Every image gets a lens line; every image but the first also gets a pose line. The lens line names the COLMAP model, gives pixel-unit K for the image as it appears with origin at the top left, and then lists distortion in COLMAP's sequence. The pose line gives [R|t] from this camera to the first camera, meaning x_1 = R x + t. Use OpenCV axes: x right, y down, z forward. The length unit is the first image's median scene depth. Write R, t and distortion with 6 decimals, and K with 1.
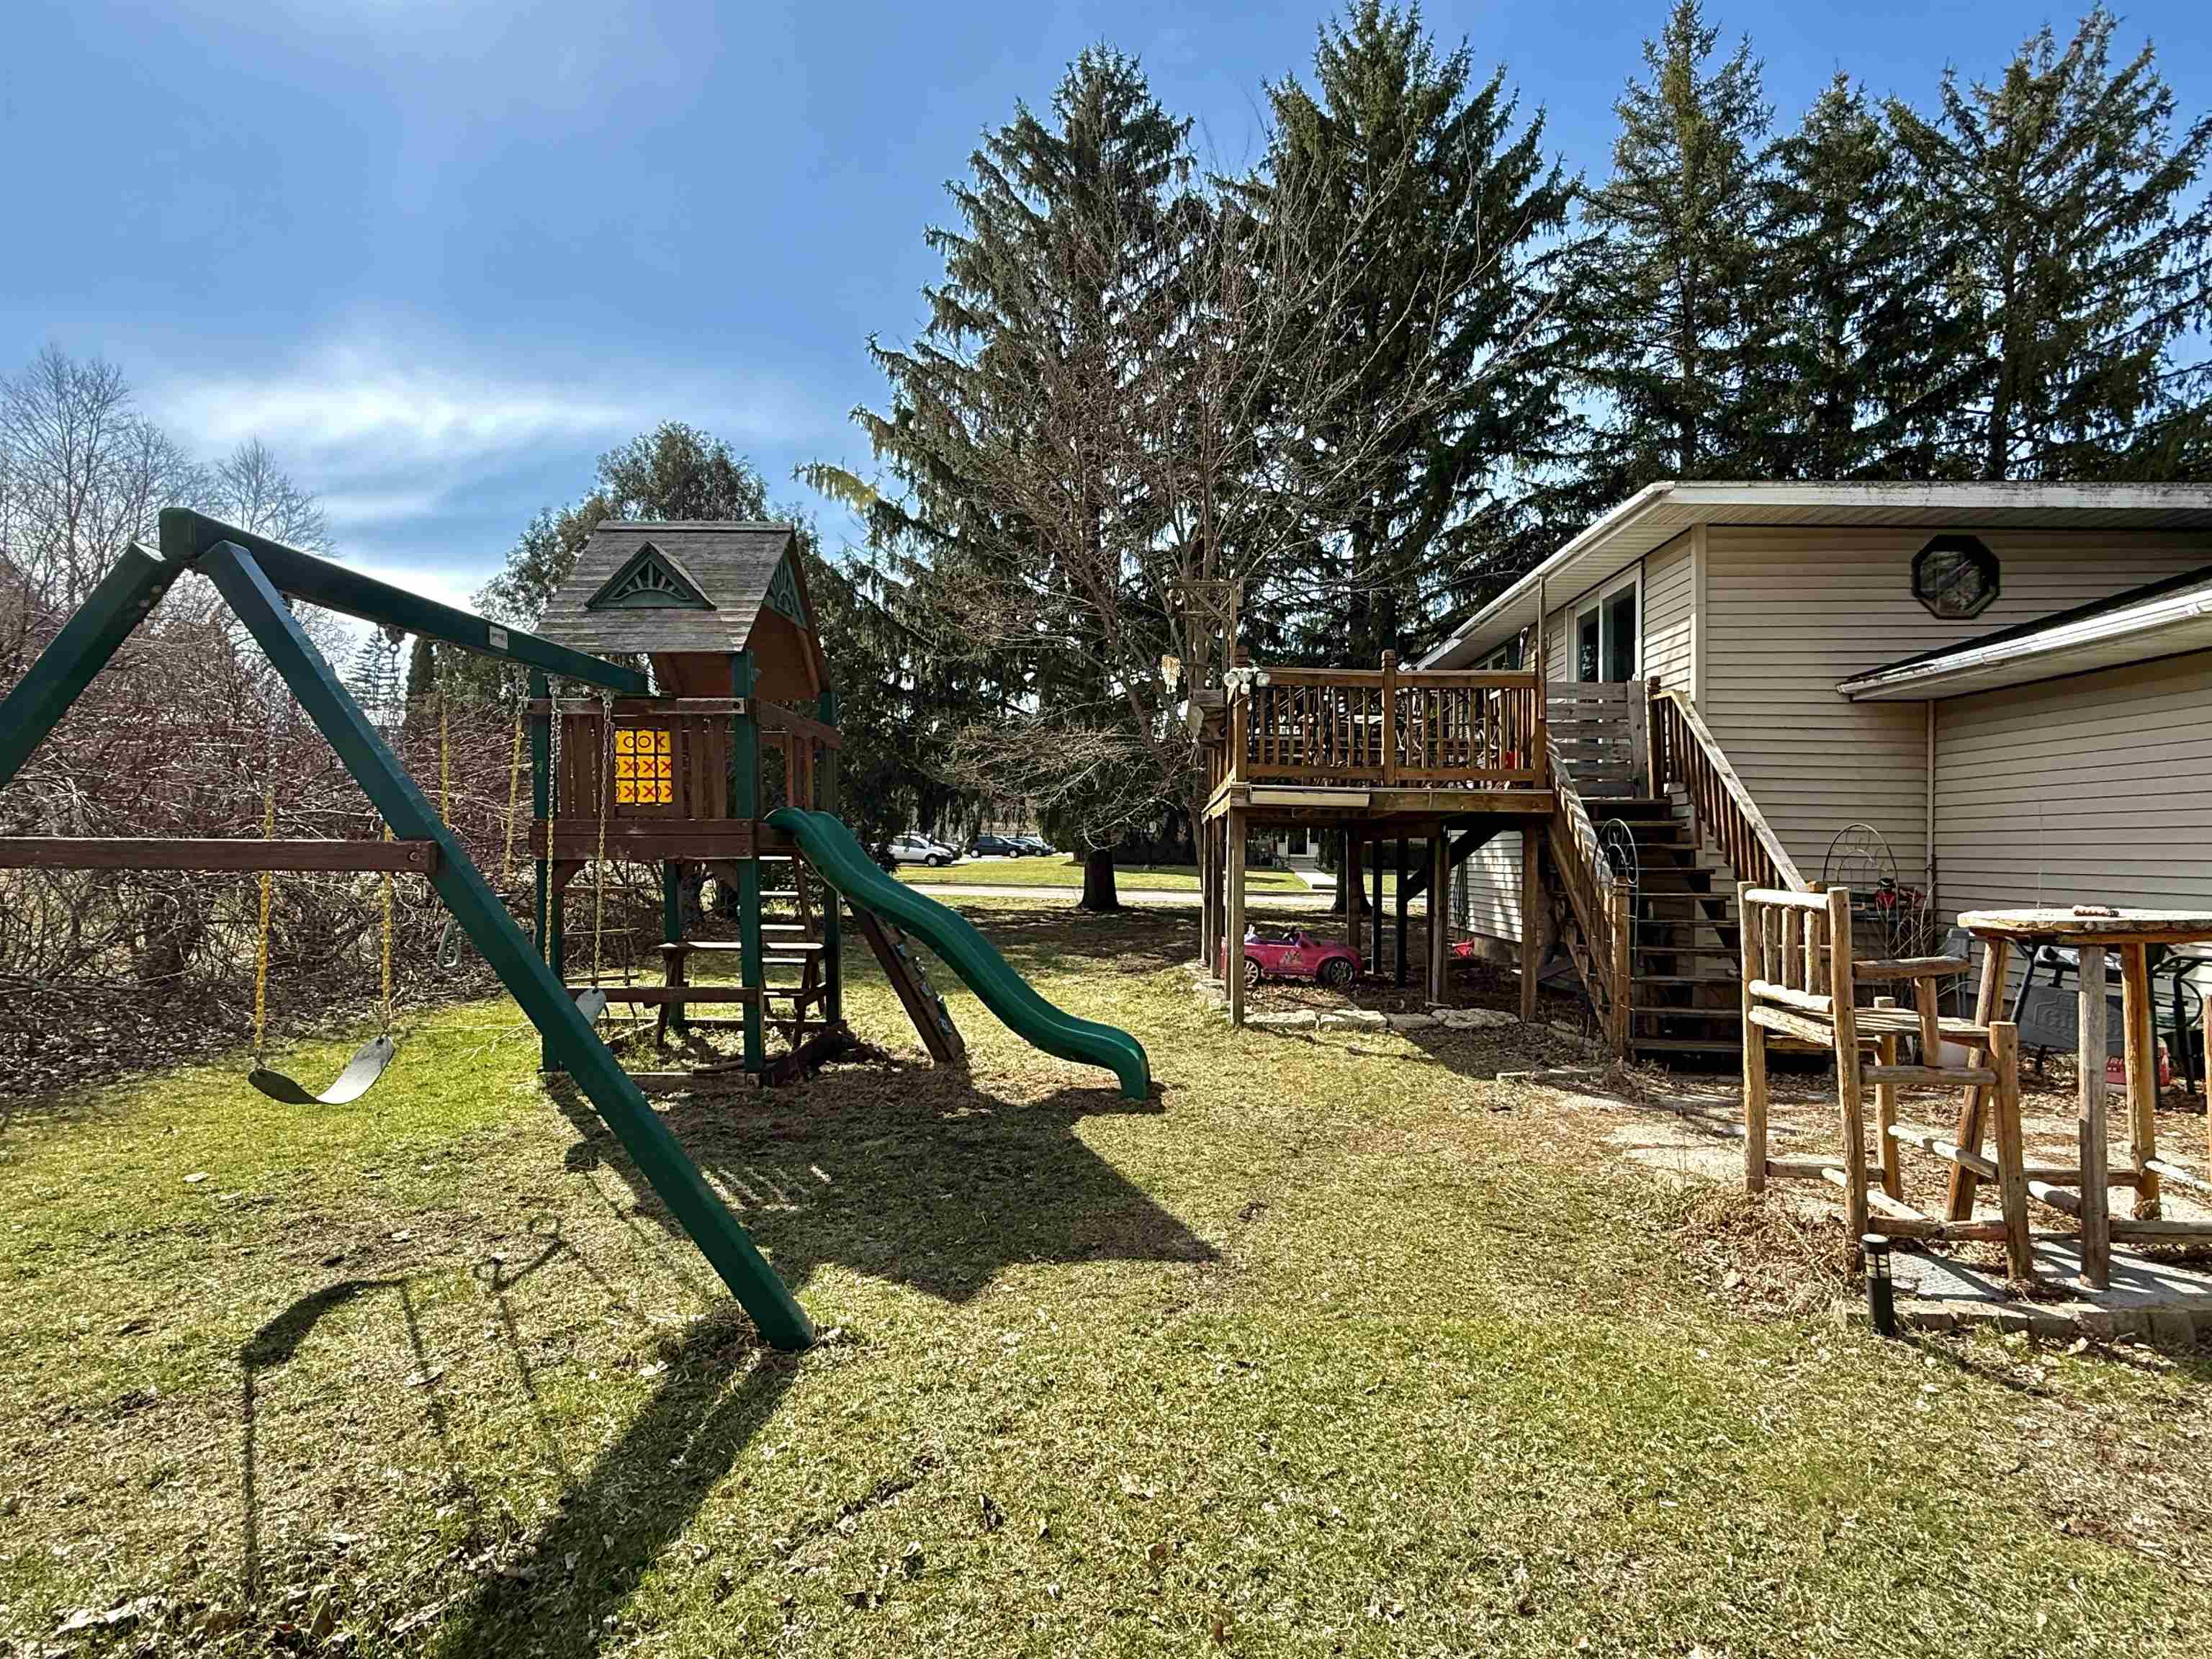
lens RADIAL K [[1113.3, 0, 1106.0], [0, 1113.3, 829.5], [0, 0, 1]] dist [-0.001345, 0.001151]
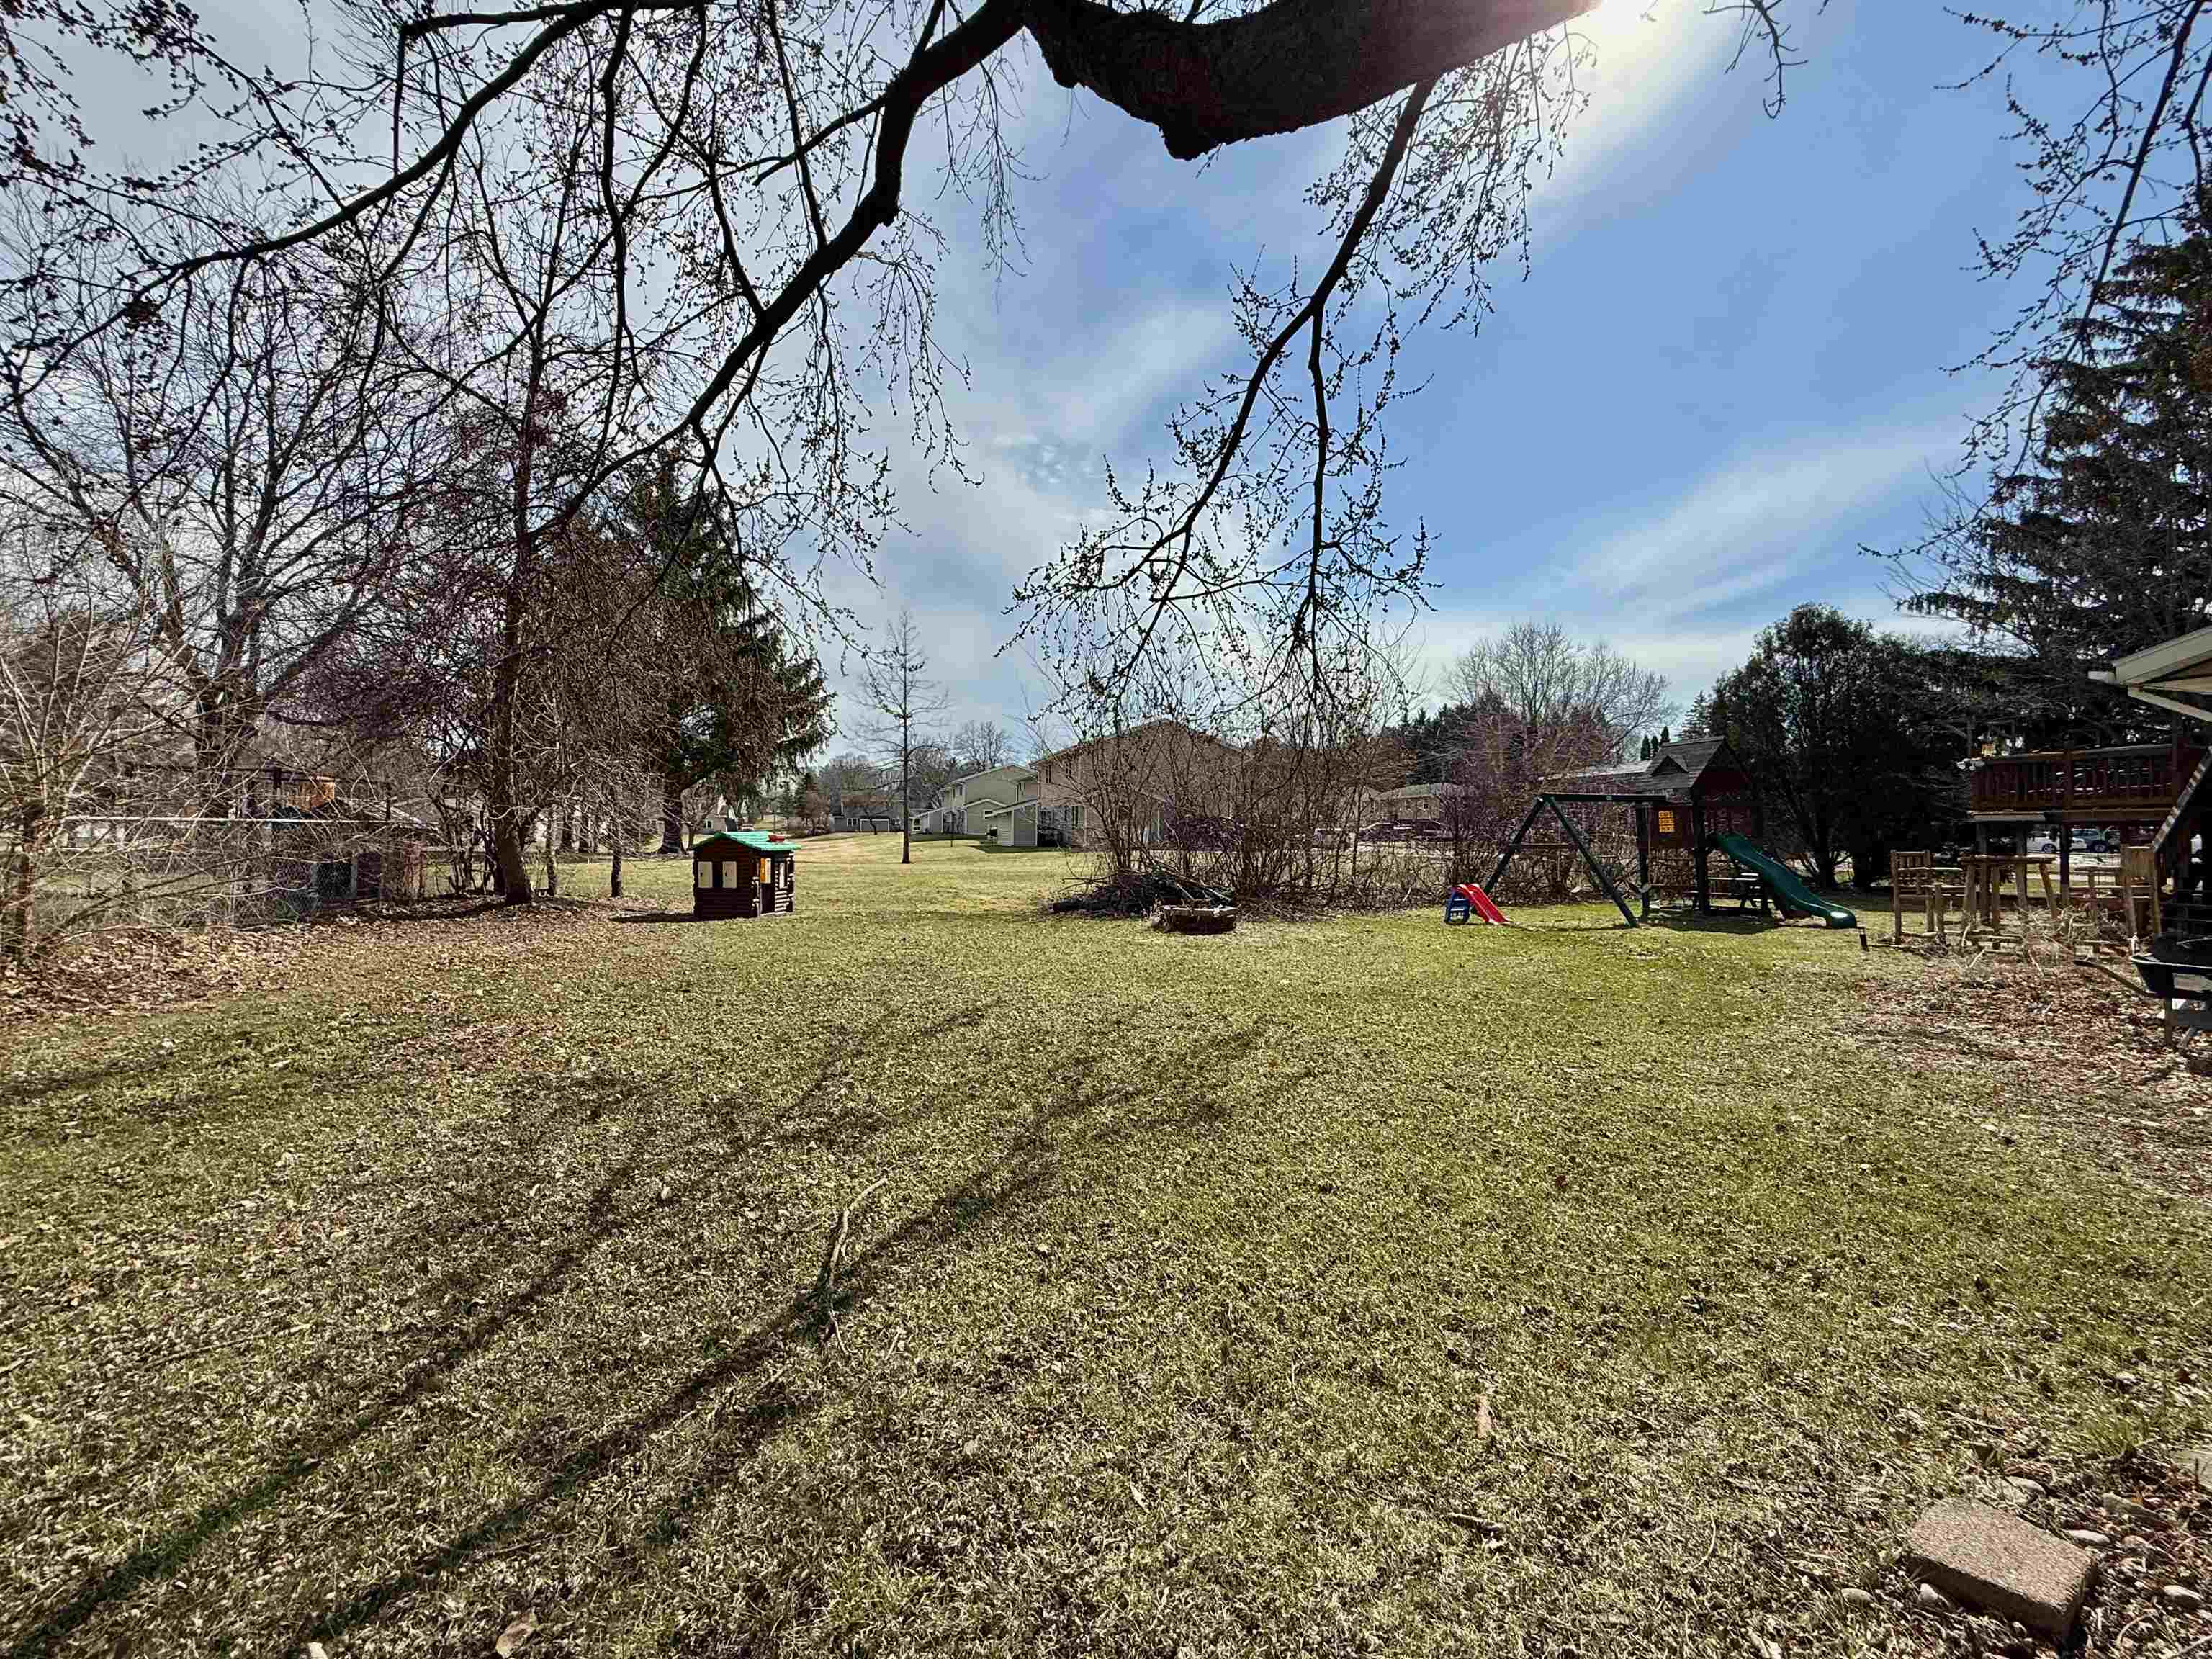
lens RADIAL K [[883.5, 0, 1111.6], [0, 883.5, 828.0], [0, 0, 1]] dist [-0.000865, -0.000028]
pose [[0.374259, -0.028254, -0.926894, 0.401442], [0.019694, 0.999552, -0.022517, -0.002396], [0.927115, -0.009827, 0.374647, -0.439969]]
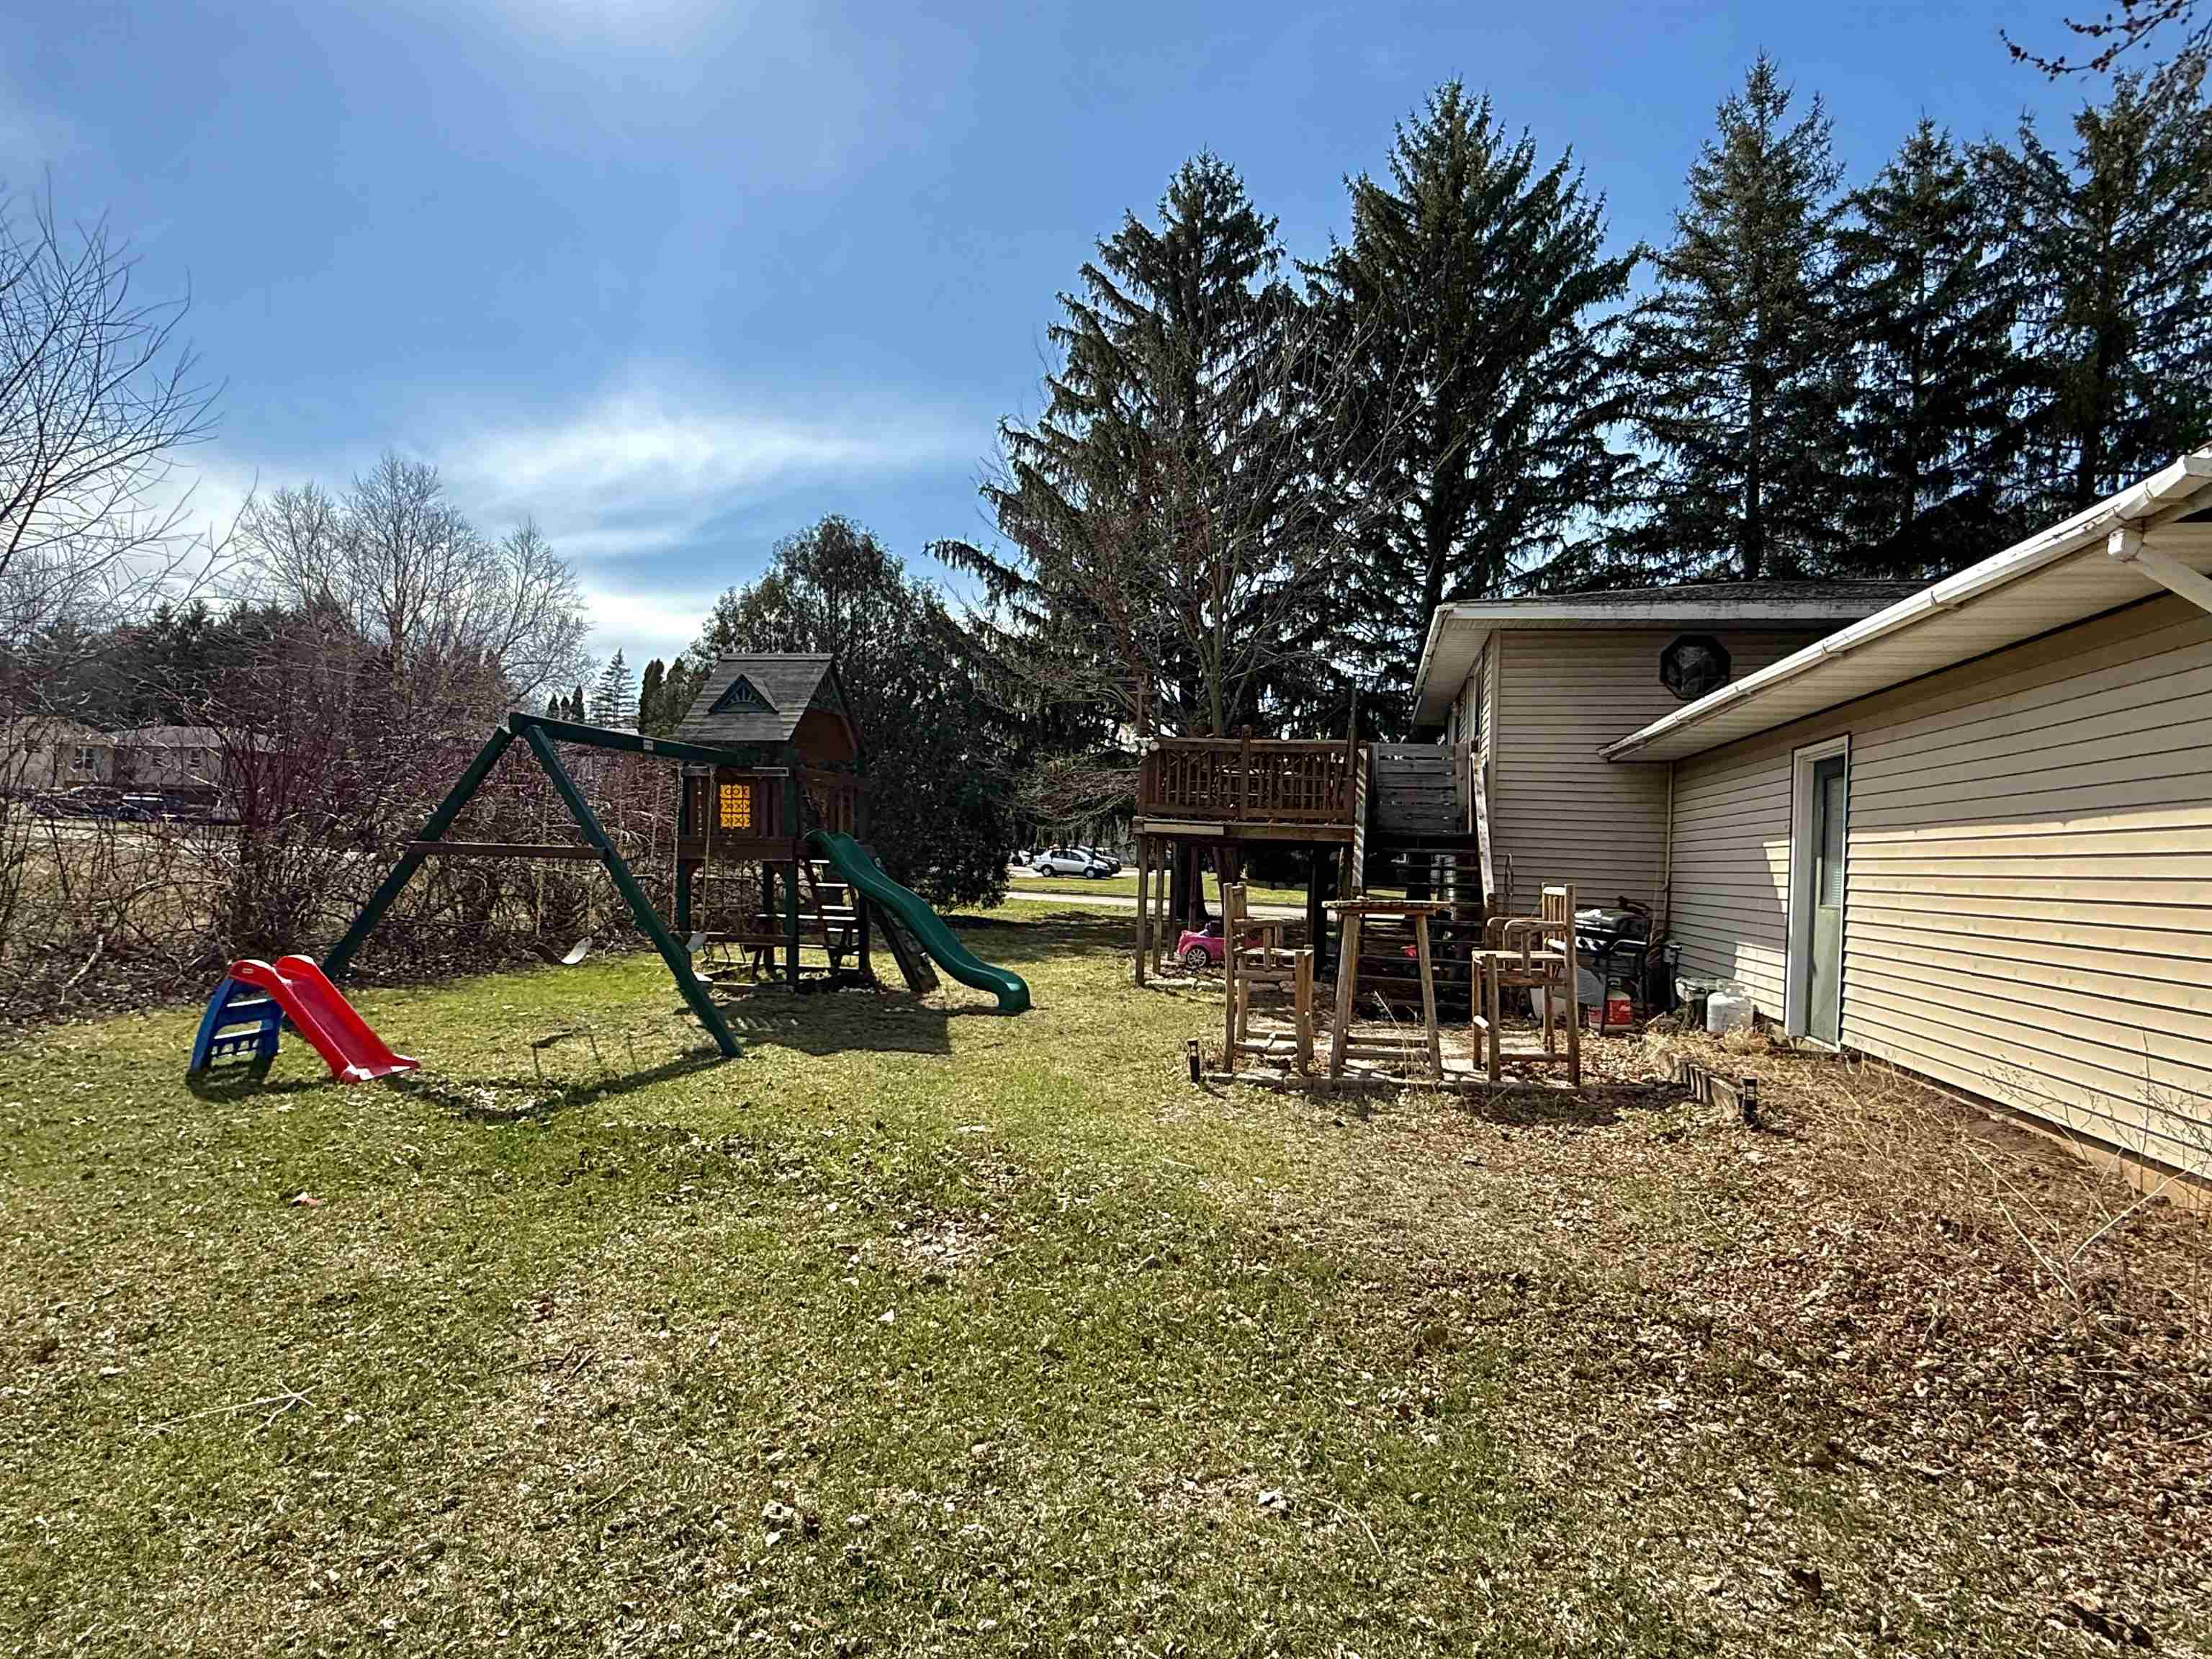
lens RADIAL K [[1157.6, 0, 1105.2], [0, 1157.6, 840.9], [0, 0, 1]] dist [0.000920, -0.000542]
pose [[0.983487, 0.019146, -0.179966, 0.128200], [-0.019723, 0.999804, -0.001417, -0.003037], [0.179904, 0.004943, 0.983672, -0.179561]]
